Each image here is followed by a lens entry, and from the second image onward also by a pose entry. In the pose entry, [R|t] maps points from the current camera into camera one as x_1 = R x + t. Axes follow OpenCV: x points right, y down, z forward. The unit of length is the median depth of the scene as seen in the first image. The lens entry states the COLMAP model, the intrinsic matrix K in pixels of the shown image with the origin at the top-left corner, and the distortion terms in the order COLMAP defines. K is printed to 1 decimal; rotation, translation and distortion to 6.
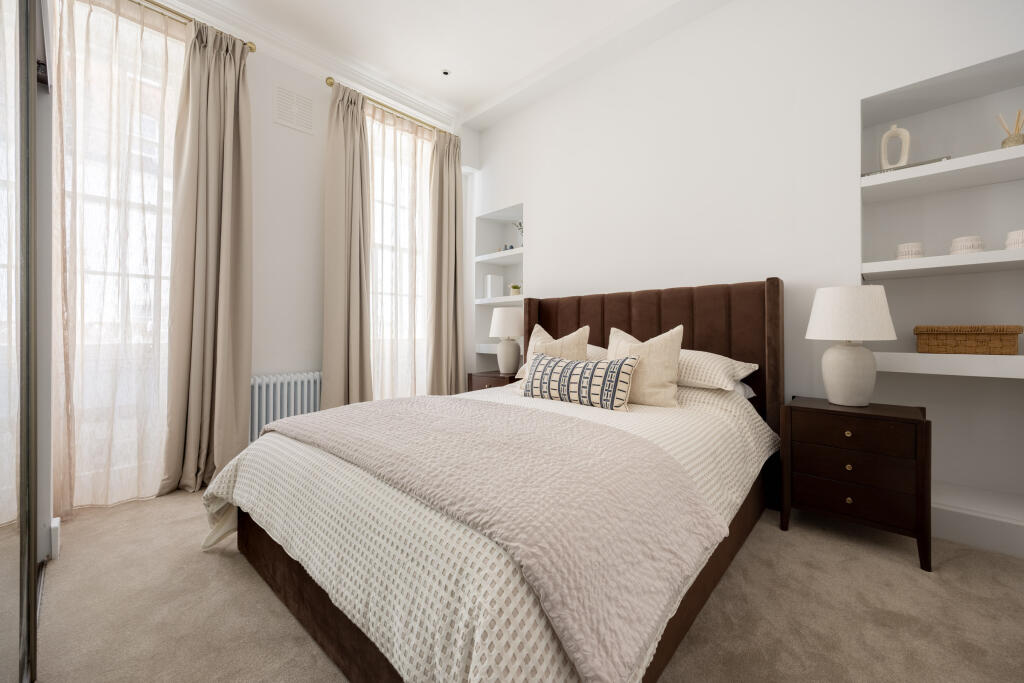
lens RADIAL K [[406.5, 0, 522.8], [0, 406.5, 330.0], [0, 0, 1]] dist [0.003288, 0.000207]
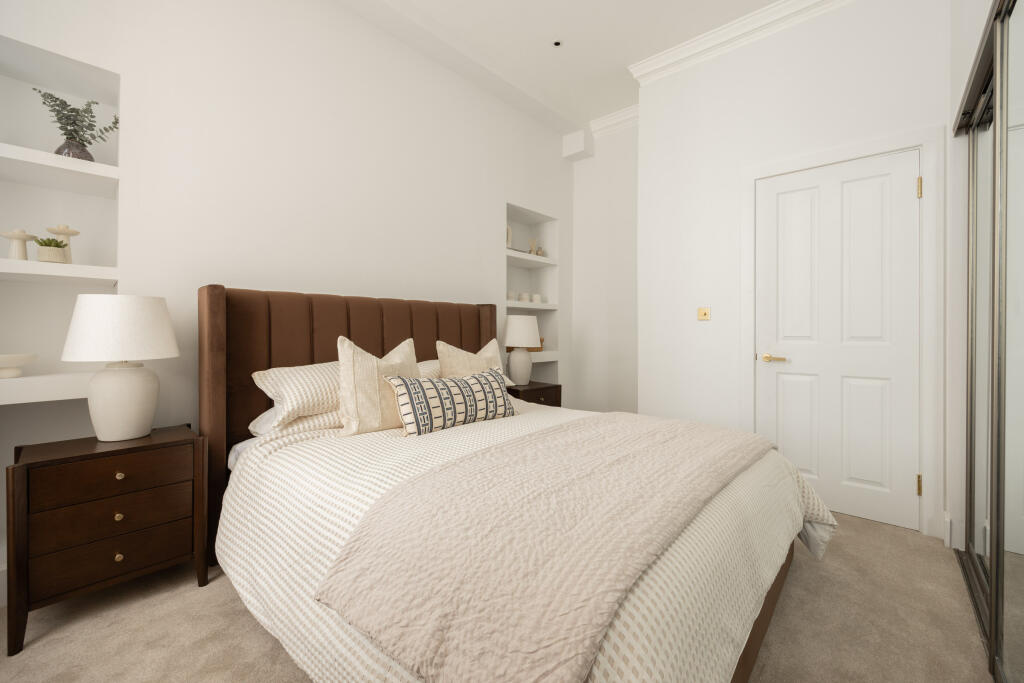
lens RADIAL K [[406.5, 0, 522.8], [0, 406.5, 330.0], [0, 0, 1]] dist [0.003288, 0.000207]
pose [[-0.025376, 0.008232, 0.999644, -0.713941], [-0.004297, 0.999956, -0.008343, -0.022979], [-0.999669, -0.004507, -0.025339, 0.833072]]
